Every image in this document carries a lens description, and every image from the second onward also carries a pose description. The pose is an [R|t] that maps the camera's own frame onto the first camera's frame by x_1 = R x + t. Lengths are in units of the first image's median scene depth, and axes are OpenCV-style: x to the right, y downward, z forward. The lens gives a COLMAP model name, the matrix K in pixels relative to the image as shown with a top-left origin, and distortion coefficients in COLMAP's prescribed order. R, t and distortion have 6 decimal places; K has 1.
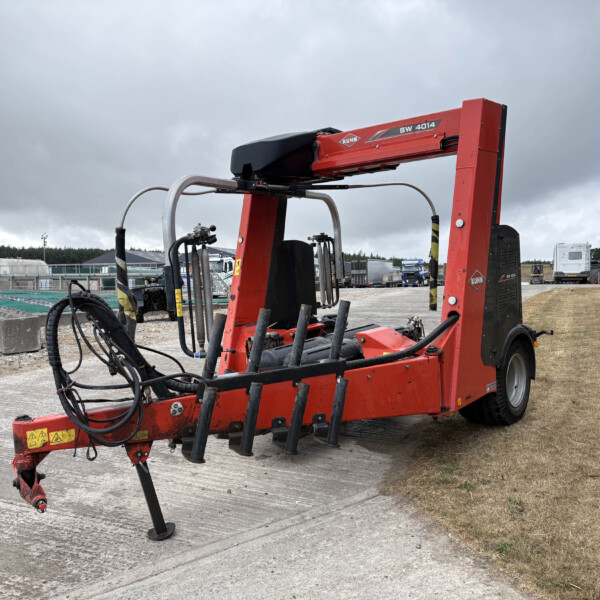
lens RADIAL K [[599.6, 0, 300.7], [0, 599.6, 306.7], [0, 0, 1]] dist [0.022752, -0.002830]
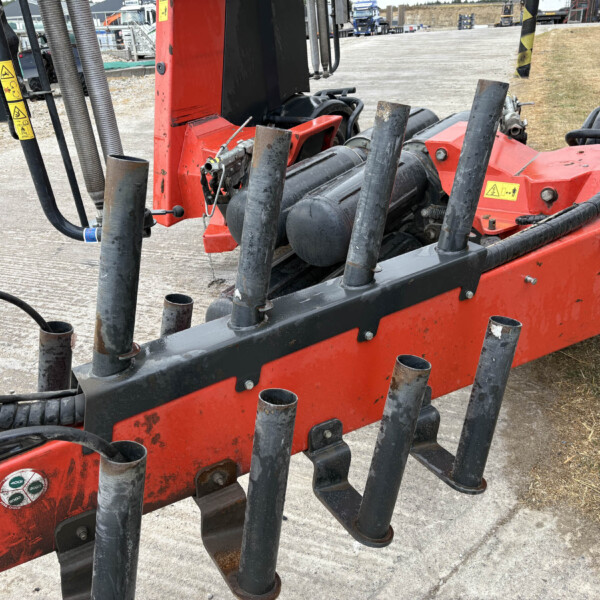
lens RADIAL K [[599.6, 0, 300.7], [0, 599.6, 306.7], [0, 0, 1]] dist [0.022752, -0.002830]
pose [[0.994665, -0.071521, 0.074345, -0.044974], [0.038428, 0.925671, 0.376372, -0.015539], [-0.095738, -0.371507, 0.923481, 0.410585]]
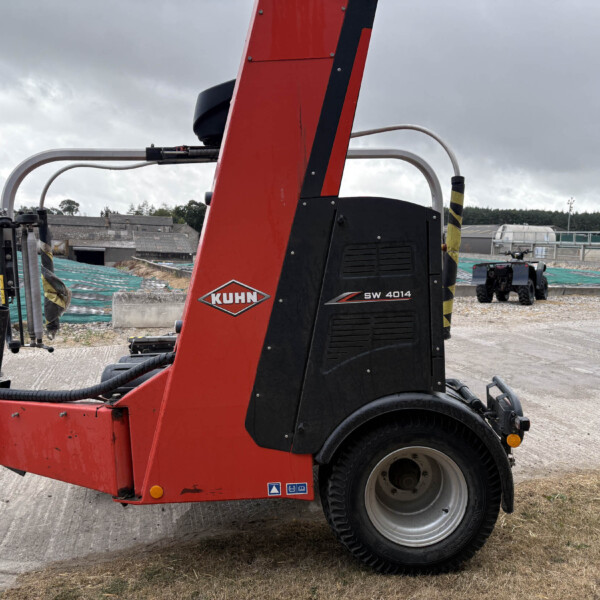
lens RADIAL K [[601.1, 0, 300.0], [0, 601.1, 300.0], [0, 0, 1]] dist [0.017404, 0.014640]
pose [[0.649019, 0.104435, -0.753570, 0.563248], [-0.069659, 0.994530, 0.077835, -0.066798], [0.757576, 0.001977, 0.652744, 0.496487]]
